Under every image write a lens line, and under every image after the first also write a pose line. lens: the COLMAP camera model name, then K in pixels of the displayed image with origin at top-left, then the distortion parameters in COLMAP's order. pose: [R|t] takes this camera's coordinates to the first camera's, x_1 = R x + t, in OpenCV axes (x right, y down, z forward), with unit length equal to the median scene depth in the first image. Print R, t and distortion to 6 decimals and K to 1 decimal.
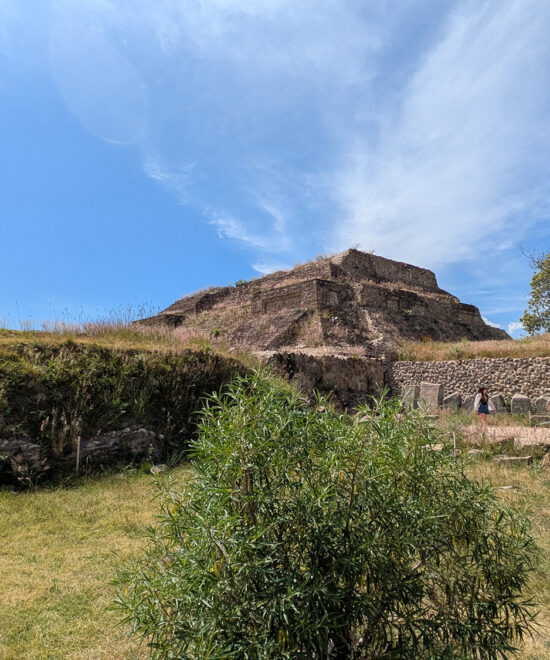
lens RADIAL K [[450.7, 0, 276.1], [0, 450.7, 327.3], [0, 0, 1]] dist [-0.000548, -0.003000]
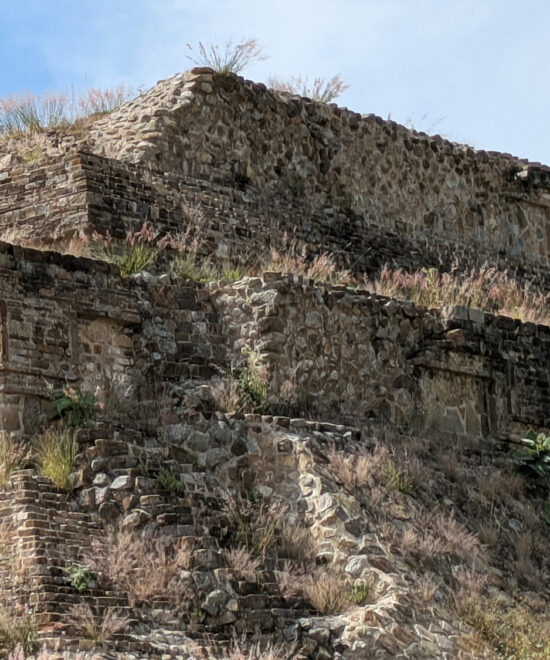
lens RADIAL K [[1079.3, 0, 275.0], [0, 1079.3, 329.8], [0, 0, 1]] dist [-0.000147, 0.000000]
pose [[0.972232, 0.002547, 0.234006, 0.097125], [0.010707, 0.998410, -0.055351, -0.054476], [-0.233775, 0.056319, 0.970658, 0.607283]]
